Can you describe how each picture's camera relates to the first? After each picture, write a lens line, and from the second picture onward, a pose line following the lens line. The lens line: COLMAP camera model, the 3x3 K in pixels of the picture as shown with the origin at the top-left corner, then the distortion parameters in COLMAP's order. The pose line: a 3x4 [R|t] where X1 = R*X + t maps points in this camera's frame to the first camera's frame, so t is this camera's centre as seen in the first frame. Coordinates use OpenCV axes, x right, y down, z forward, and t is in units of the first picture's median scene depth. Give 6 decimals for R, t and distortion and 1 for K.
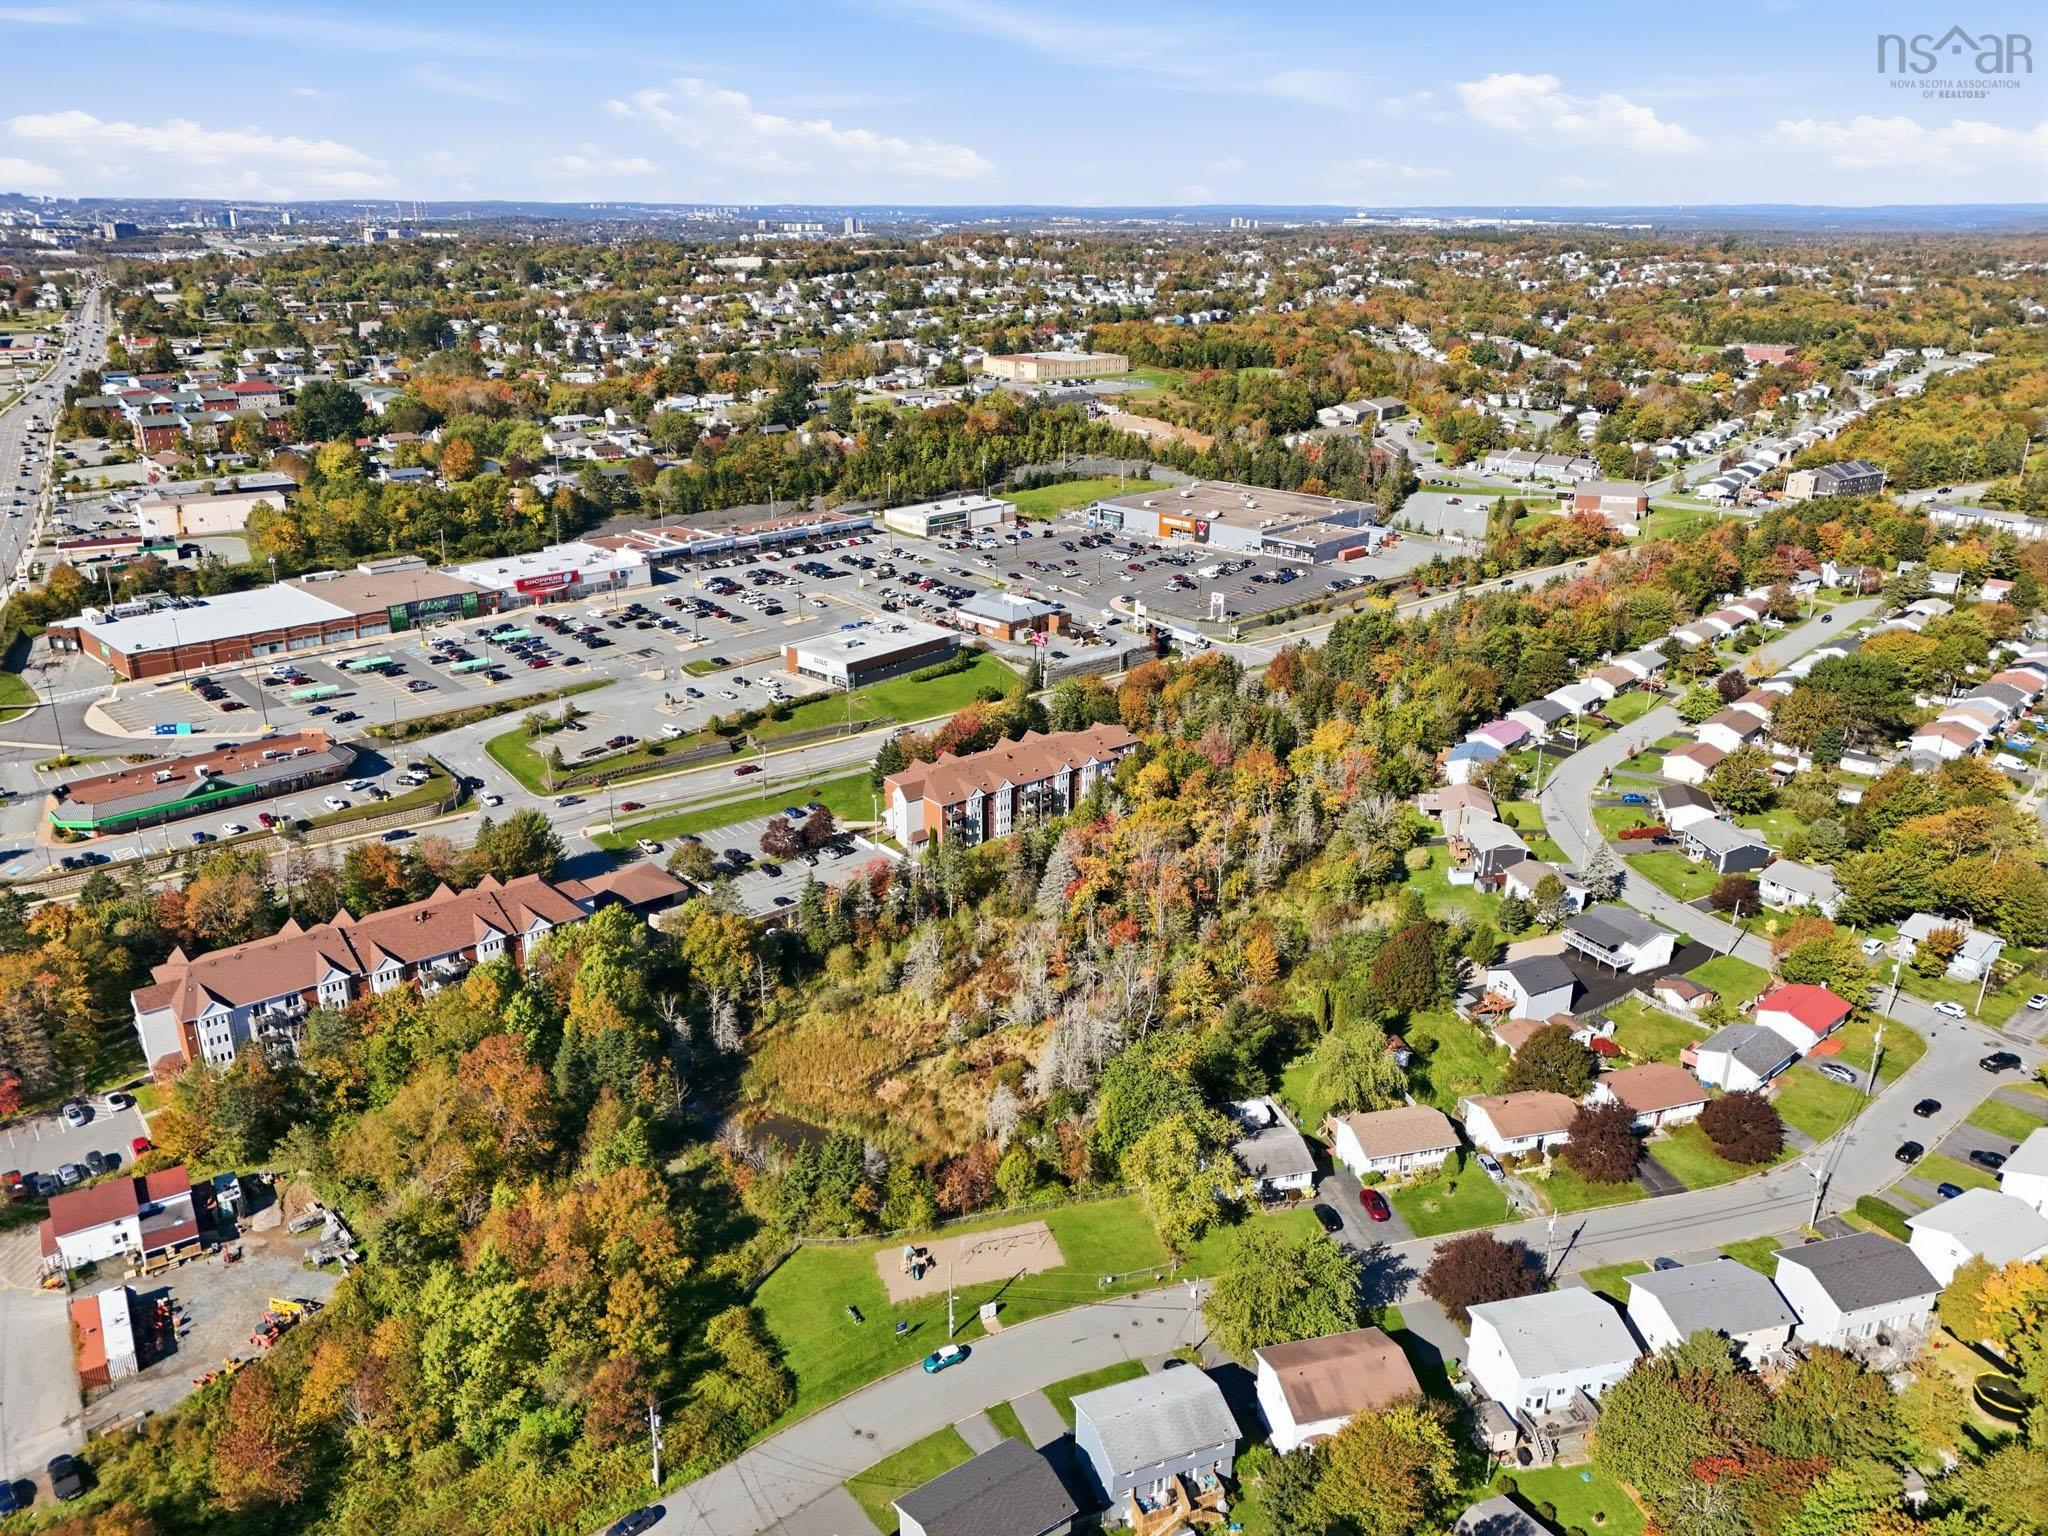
lens RADIAL K [[1503.5, 0, 1023.0], [0, 1503.5, 754.0], [0, 0, 1]] dist [0.092171, -0.107306]
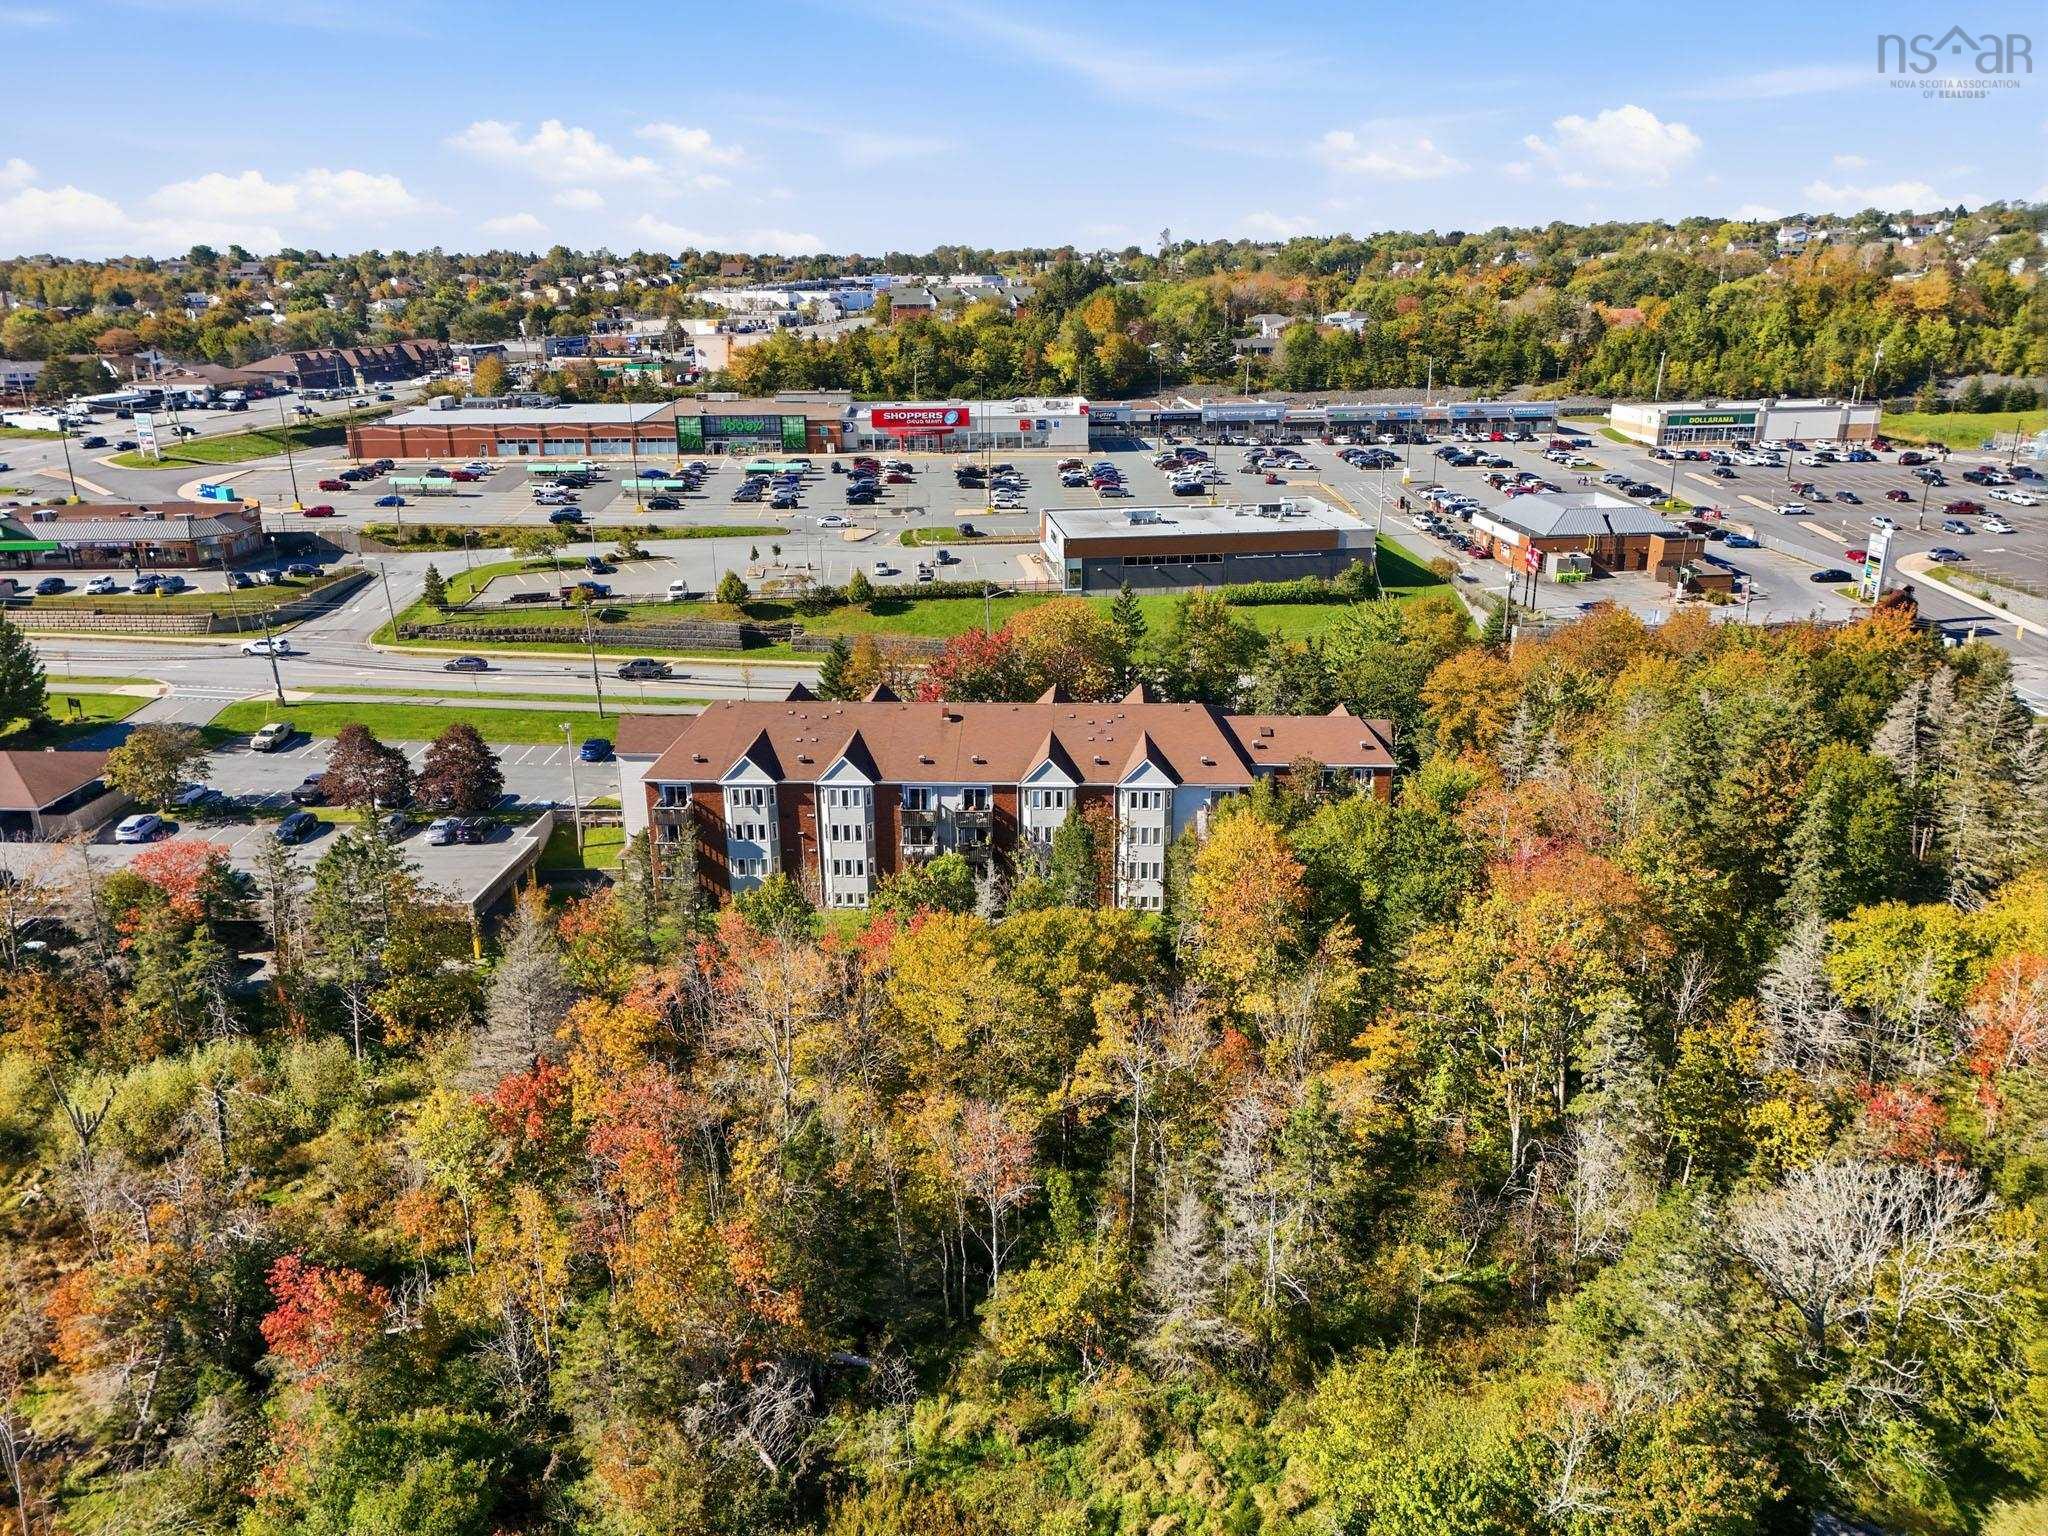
lens RADIAL K [[1500.9, 0, 1024.0], [0, 1500.9, 768.0], [0, 0, 1]] dist [0.086524, -0.092768]
pose [[0.745067, 0.198281, -0.636836, 0.186469], [-0.214418, 0.975313, 0.052808, -0.006959], [0.631585, 0.097203, 0.769189, 0.539293]]
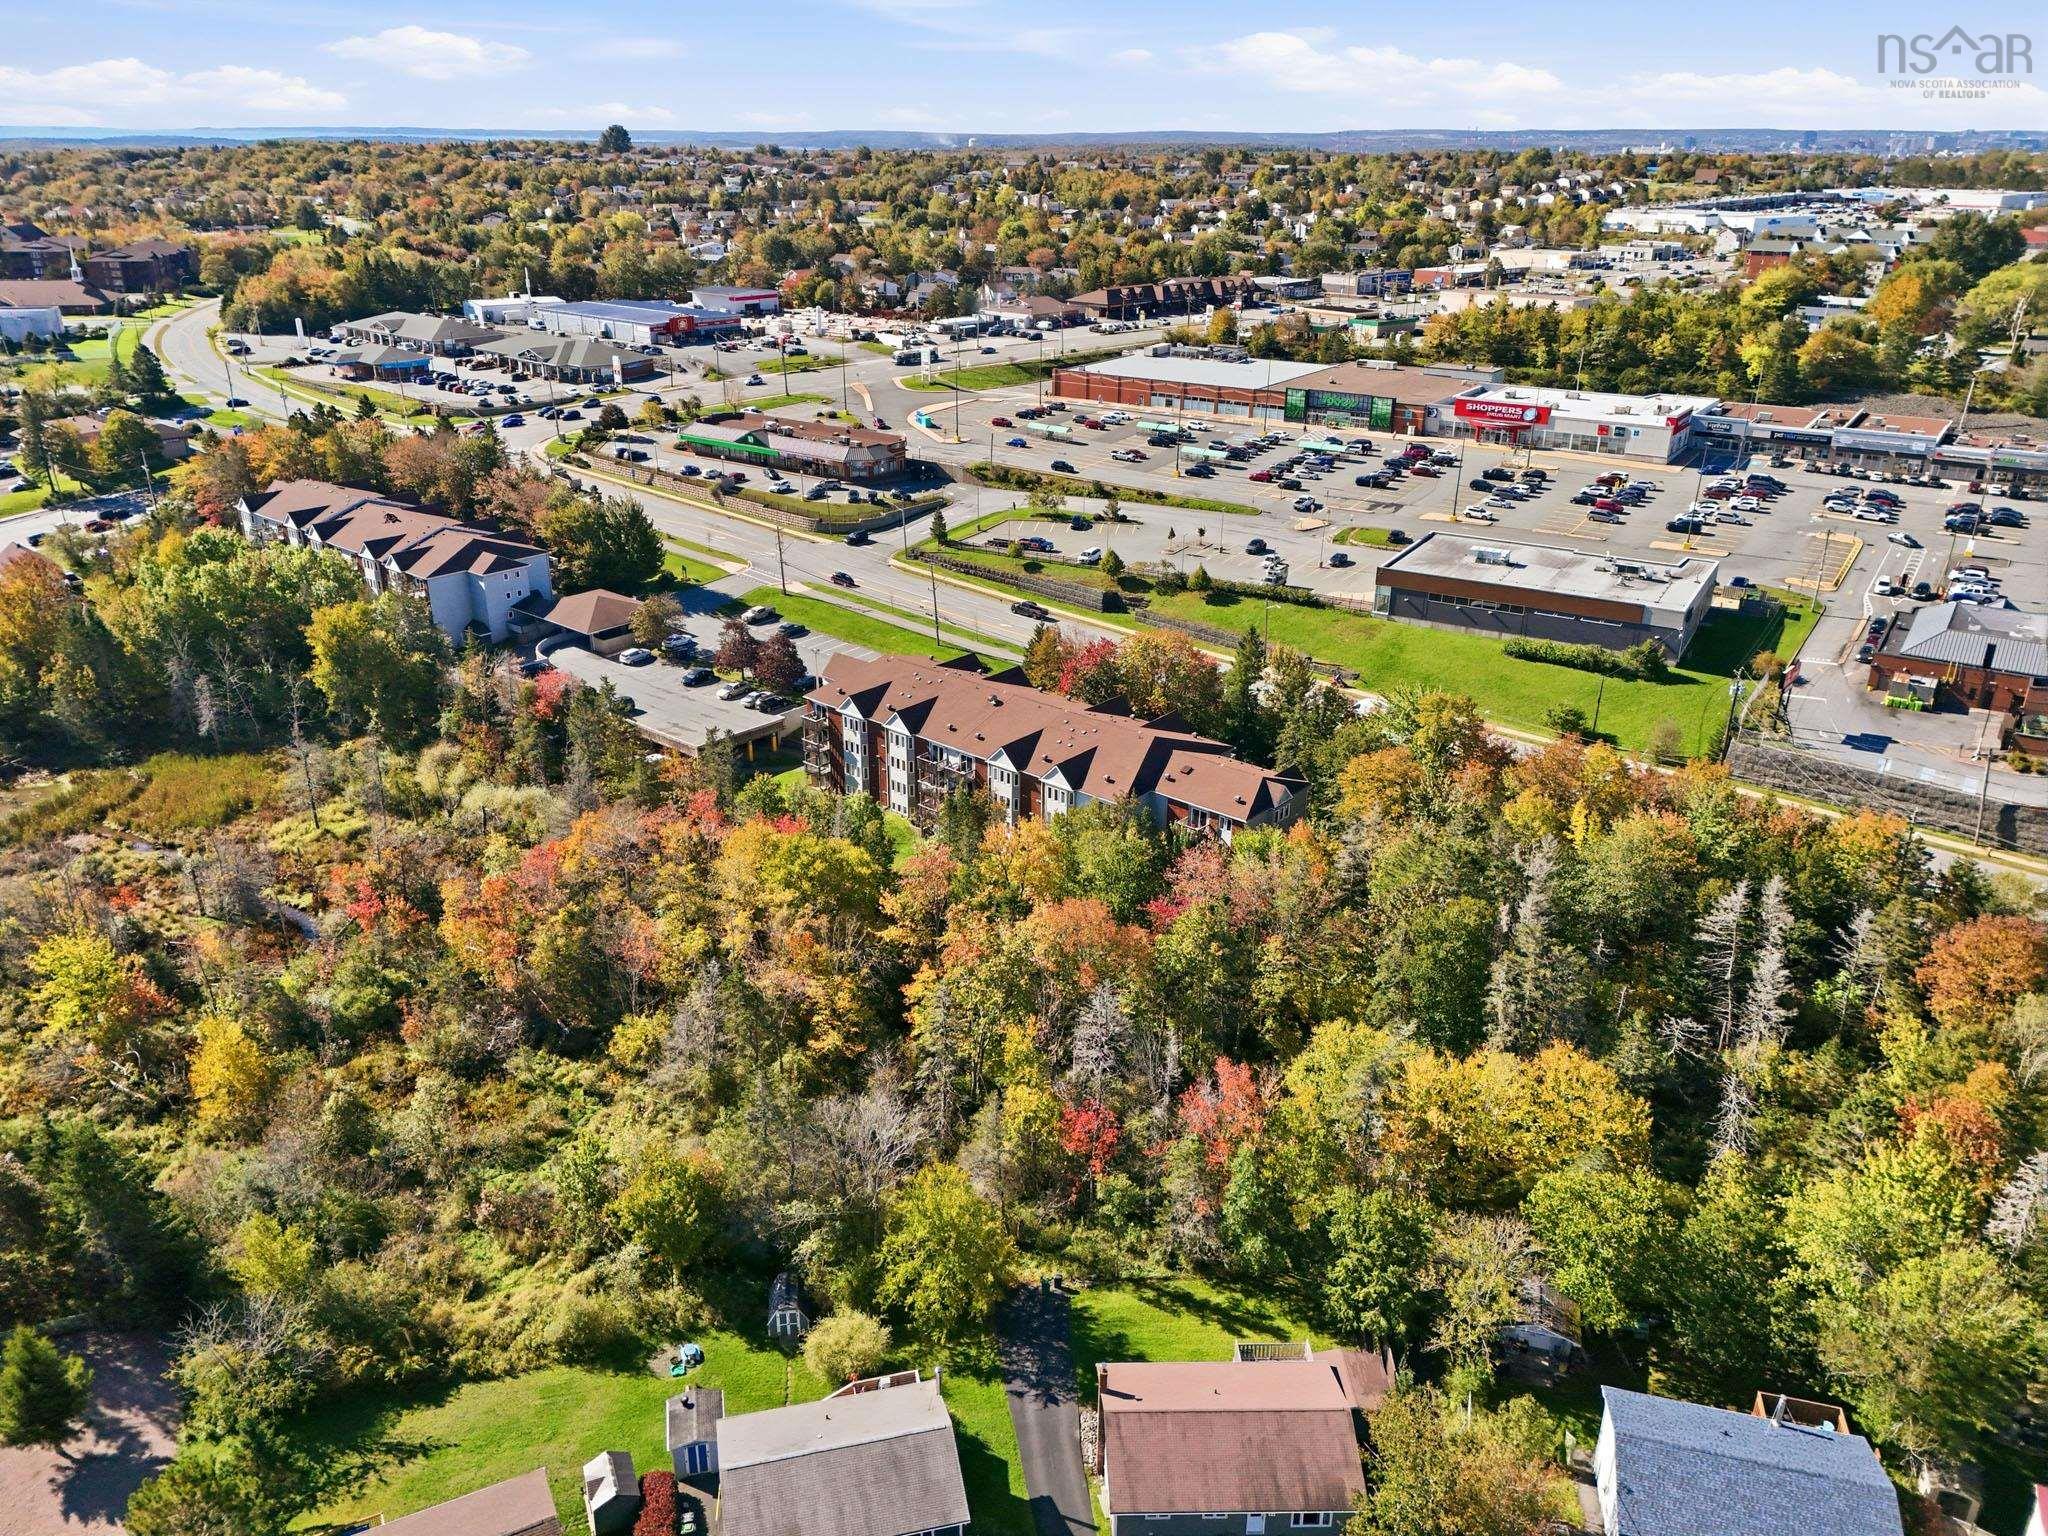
lens RADIAL K [[1503.5, 0, 1023.0], [0, 1503.5, 754.0], [0, 0, 1]] dist [0.092171, -0.107306]
pose [[0.189851, 0.367636, -0.910385, 0.357589], [-0.343010, 0.893656, 0.289350, -0.102540], [0.919946, 0.257338, 0.295764, 0.642310]]
